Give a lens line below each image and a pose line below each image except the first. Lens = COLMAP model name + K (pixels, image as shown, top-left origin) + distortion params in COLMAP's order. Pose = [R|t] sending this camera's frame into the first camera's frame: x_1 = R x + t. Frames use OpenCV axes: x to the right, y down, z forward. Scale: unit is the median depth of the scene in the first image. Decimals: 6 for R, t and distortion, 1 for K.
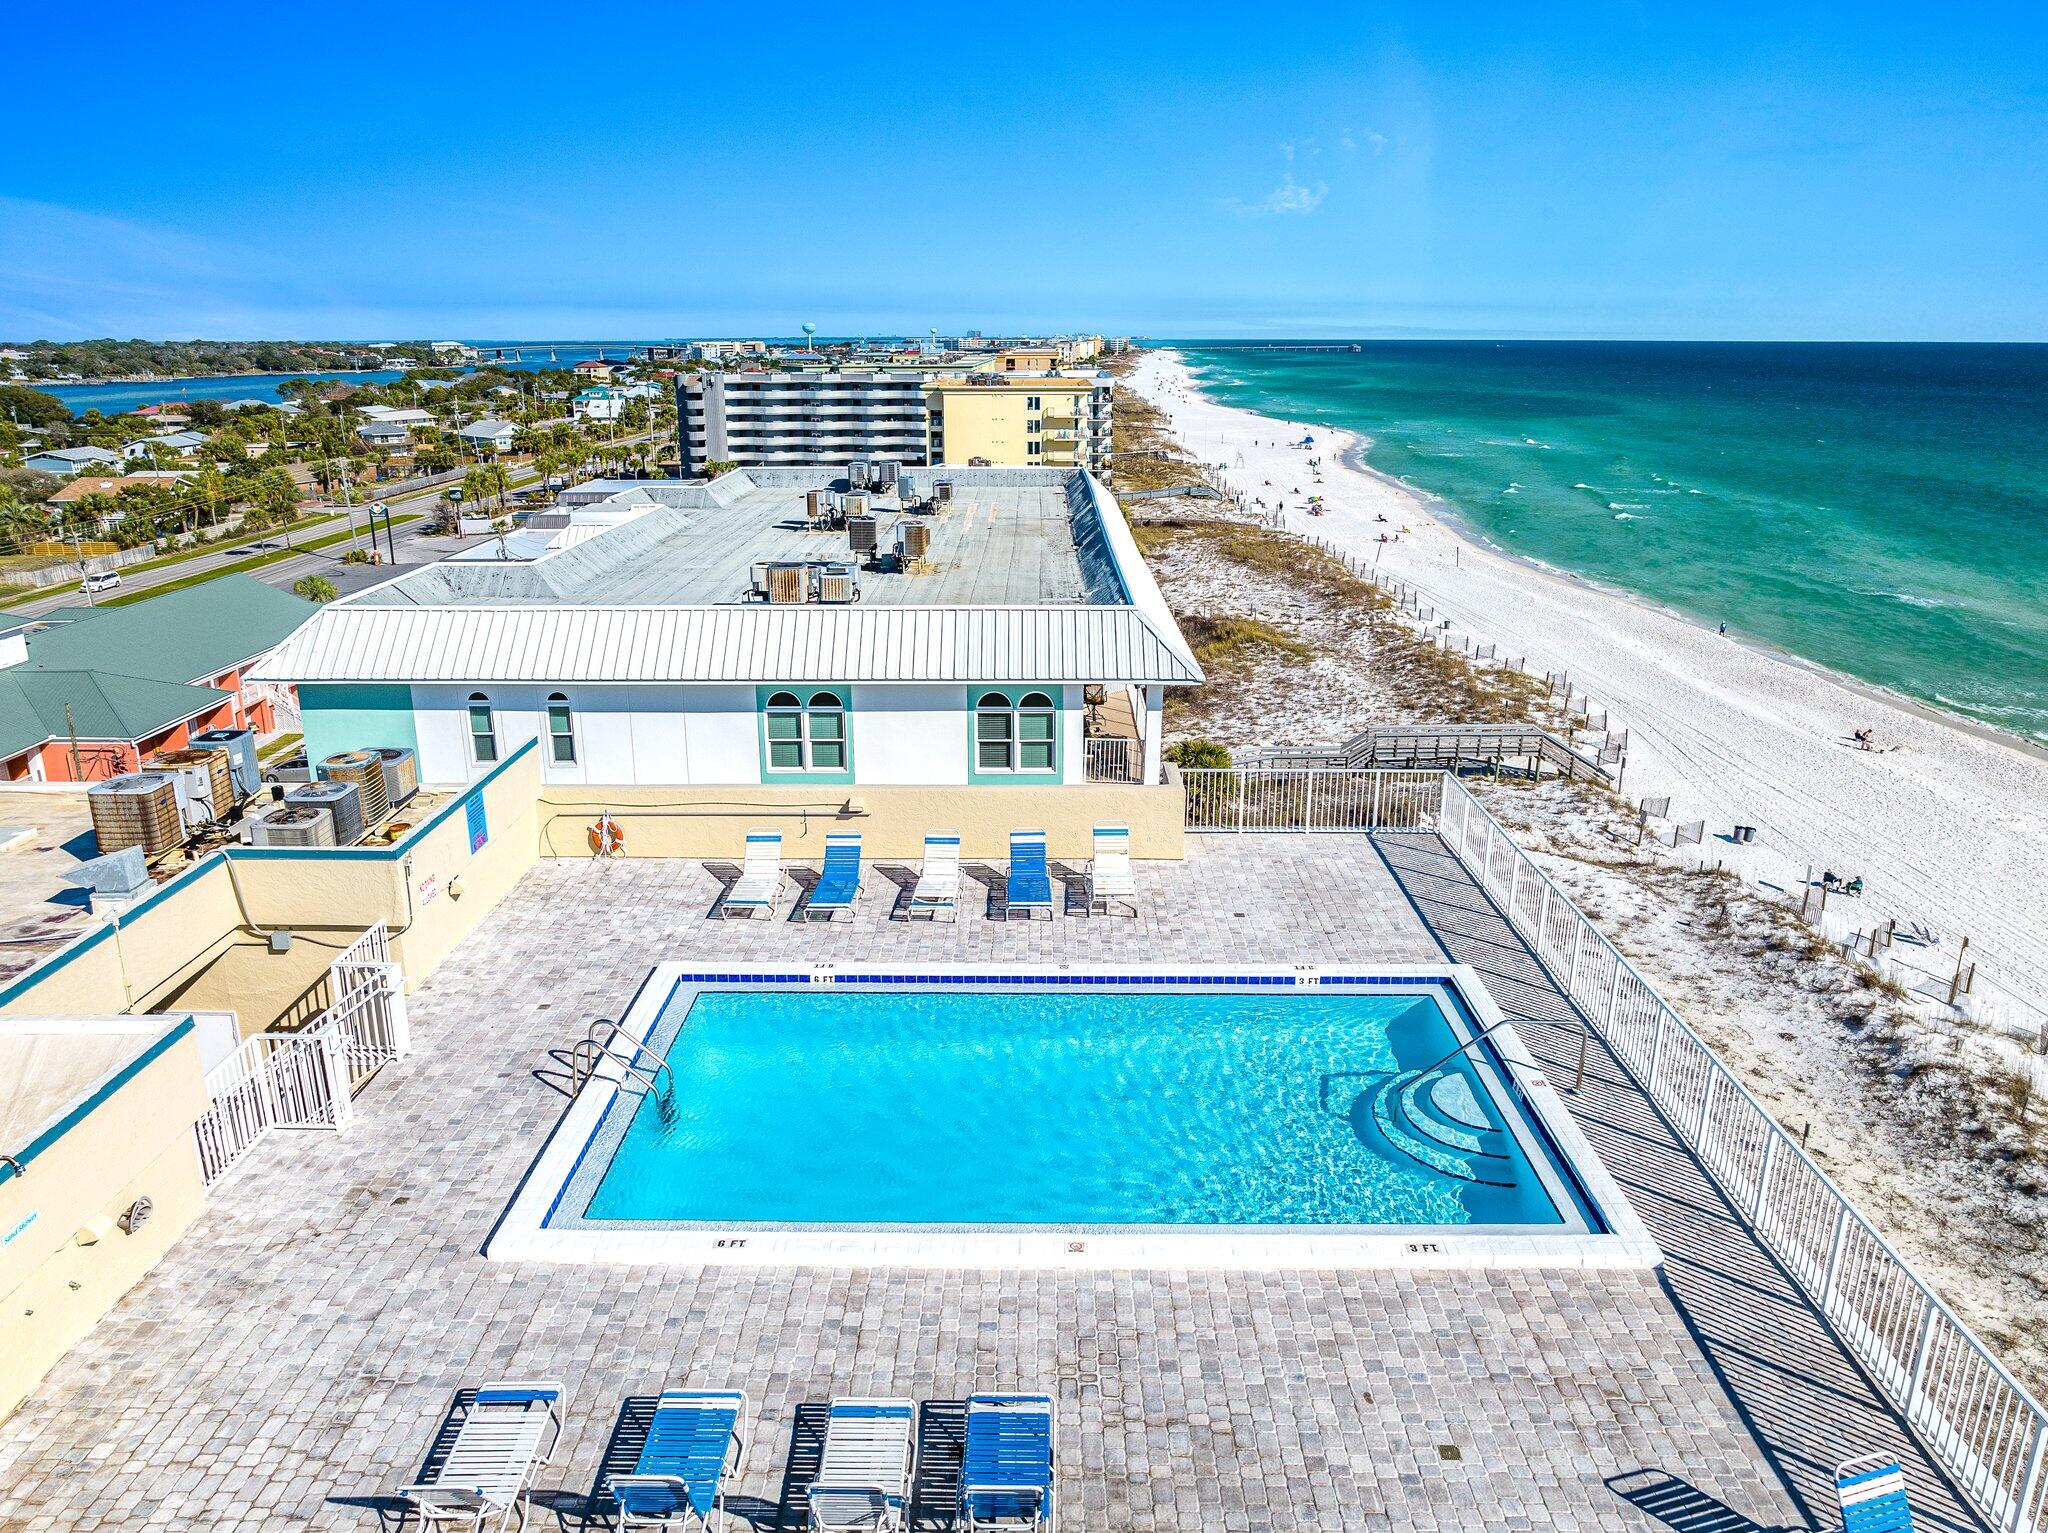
lens RADIAL K [[1437.9, 0, 1025.0], [0, 1437.9, 774.2], [0, 0, 1]] dist [-0.024574, 0.010746]
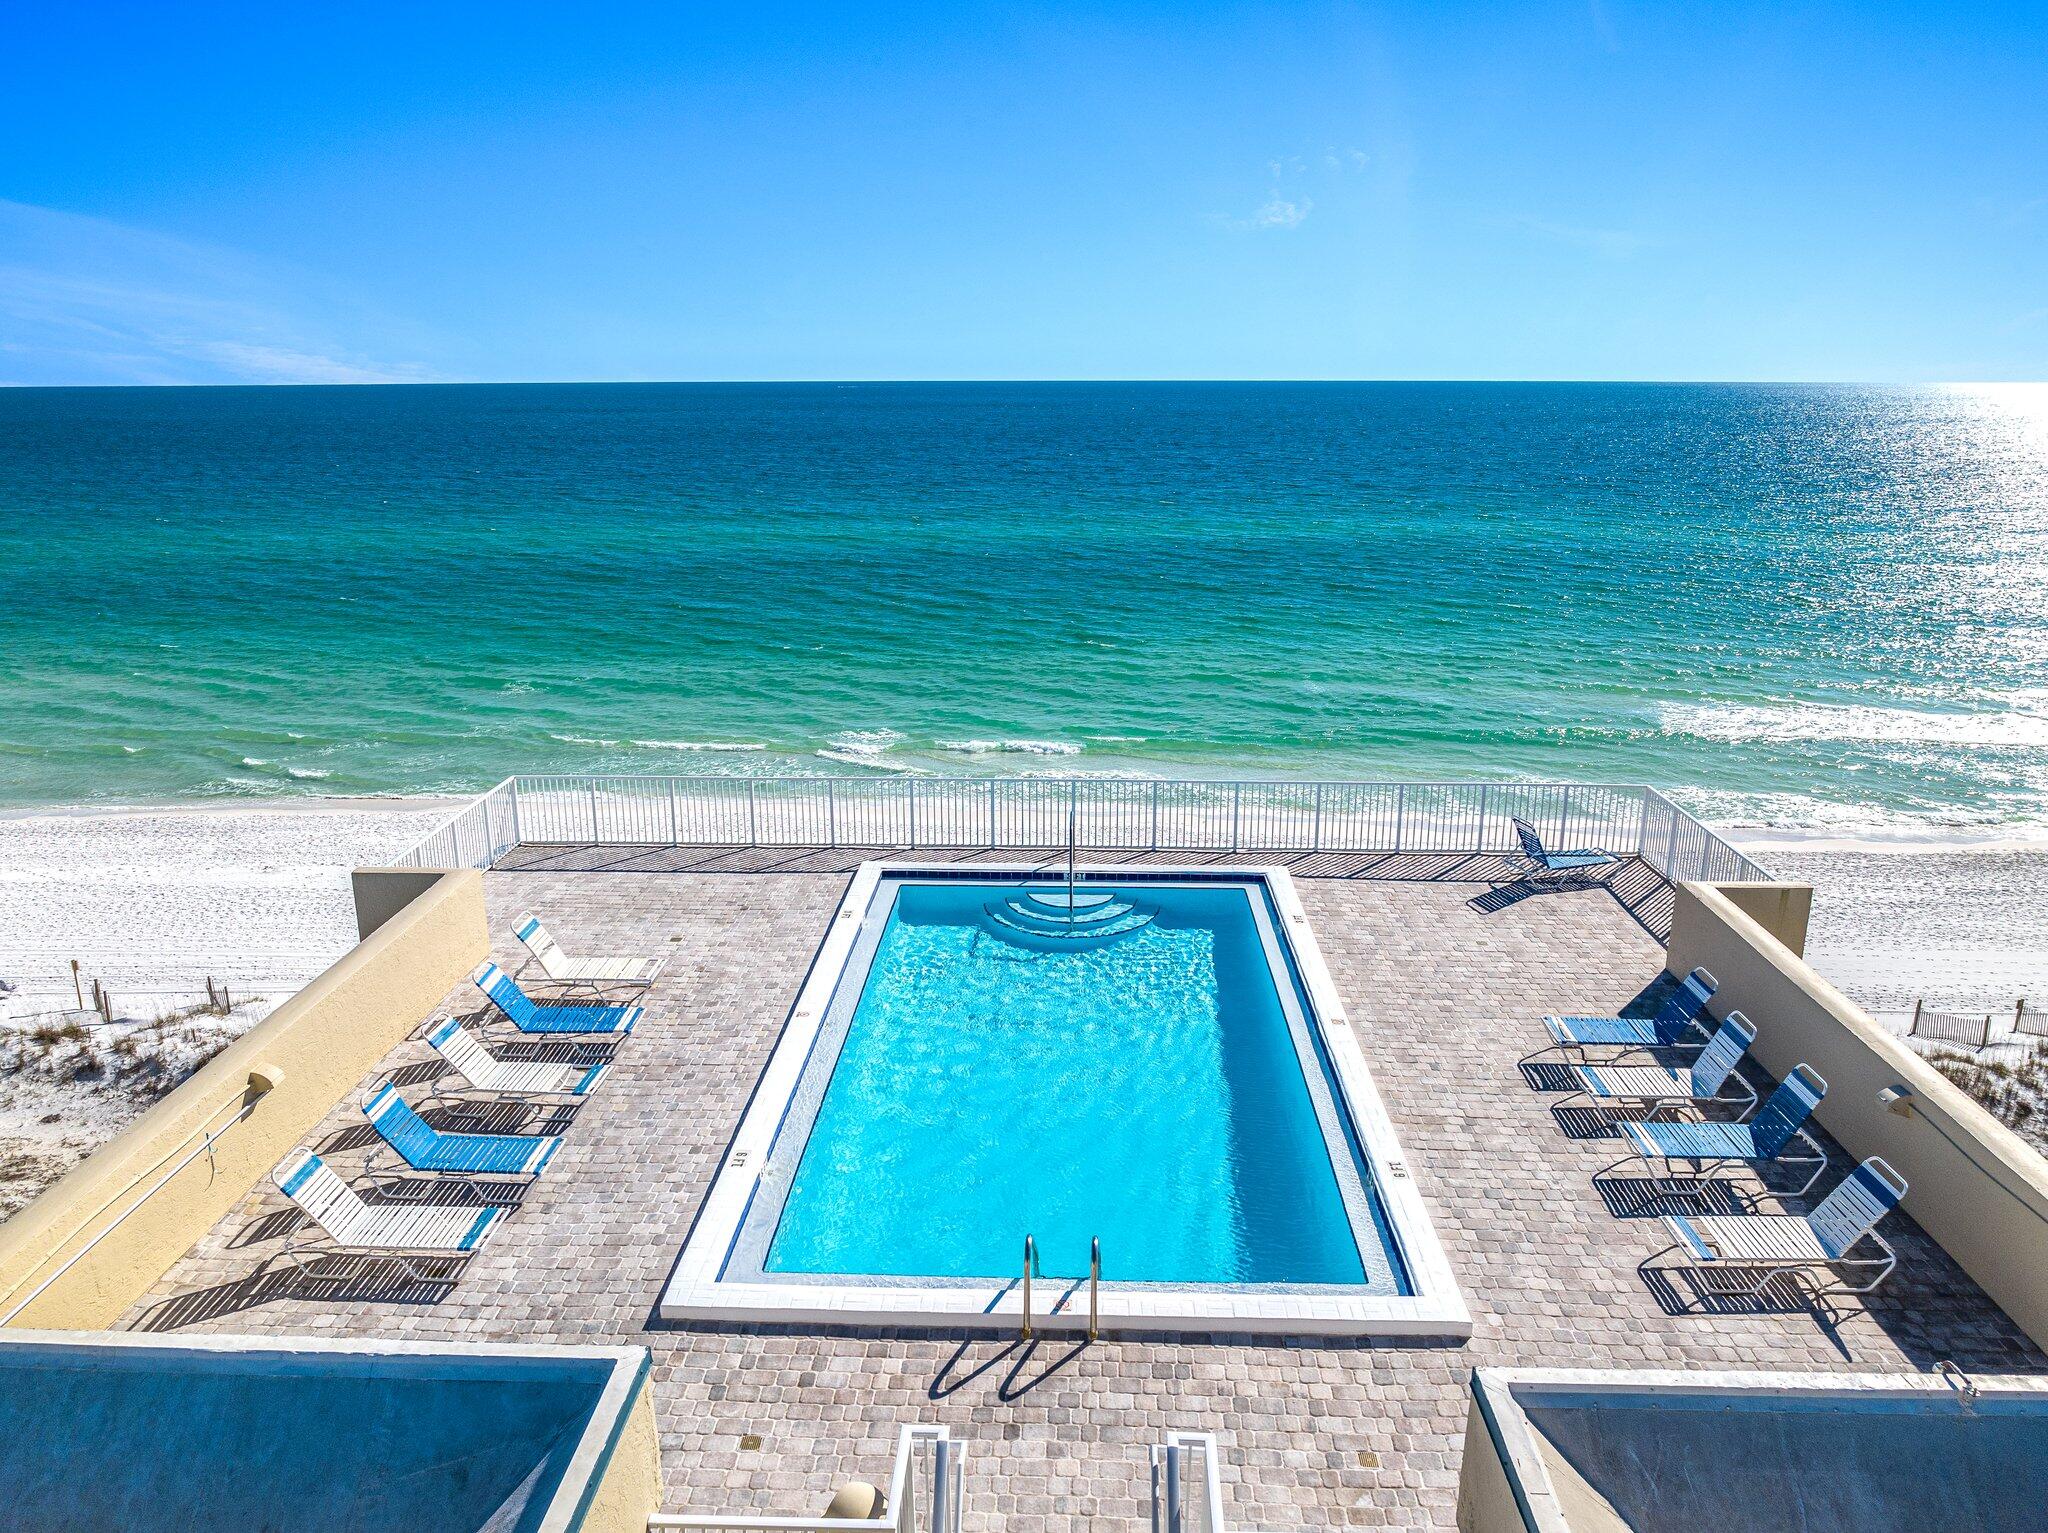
lens RADIAL K [[1437.9, 0, 1025.0], [0, 1437.9, 774.2], [0, 0, 1]] dist [-0.024574, 0.010746]
pose [[0.028978, -0.266410, 0.963424, -0.261174], [0.294387, 0.923356, 0.246476, -0.059373], [-0.955247, 0.276477, 0.105185, 0.252776]]
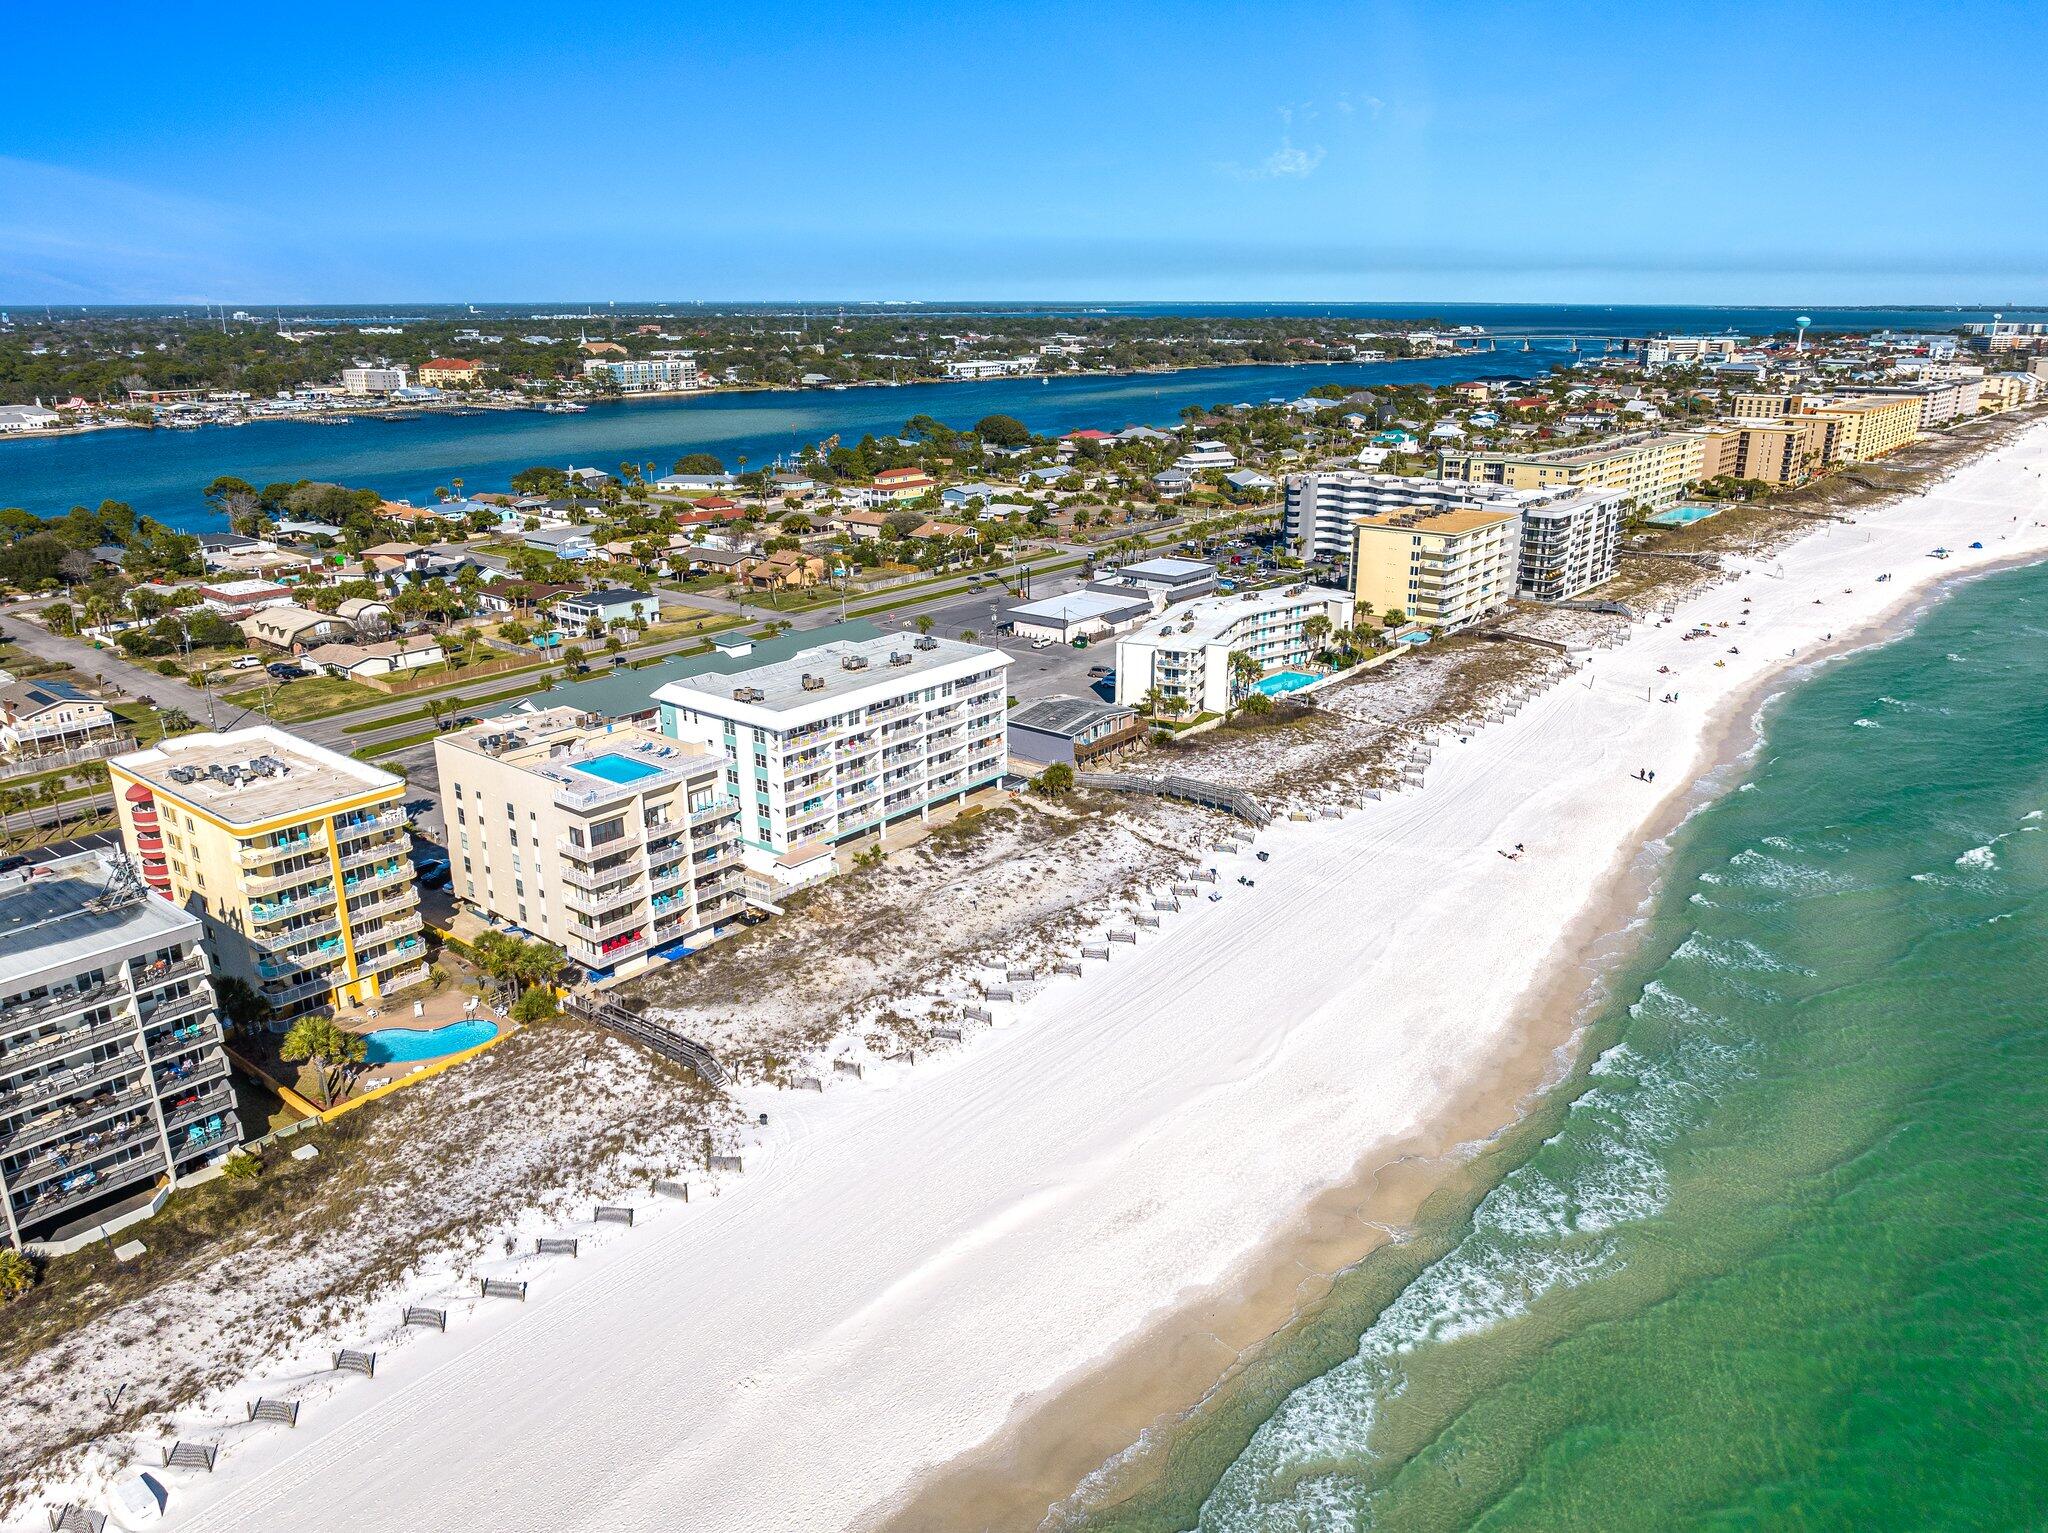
lens RADIAL K [[1437.9, 0, 1025.0], [0, 1437.9, 774.2], [0, 0, 1]] dist [-0.024574, 0.010746]
pose [[0.781168, 0.196784, -0.592497, 2.228338], [-0.181894, 0.979591, 0.085533, -0.298533], [0.597236, 0.040956, 0.801019, -1.415772]]
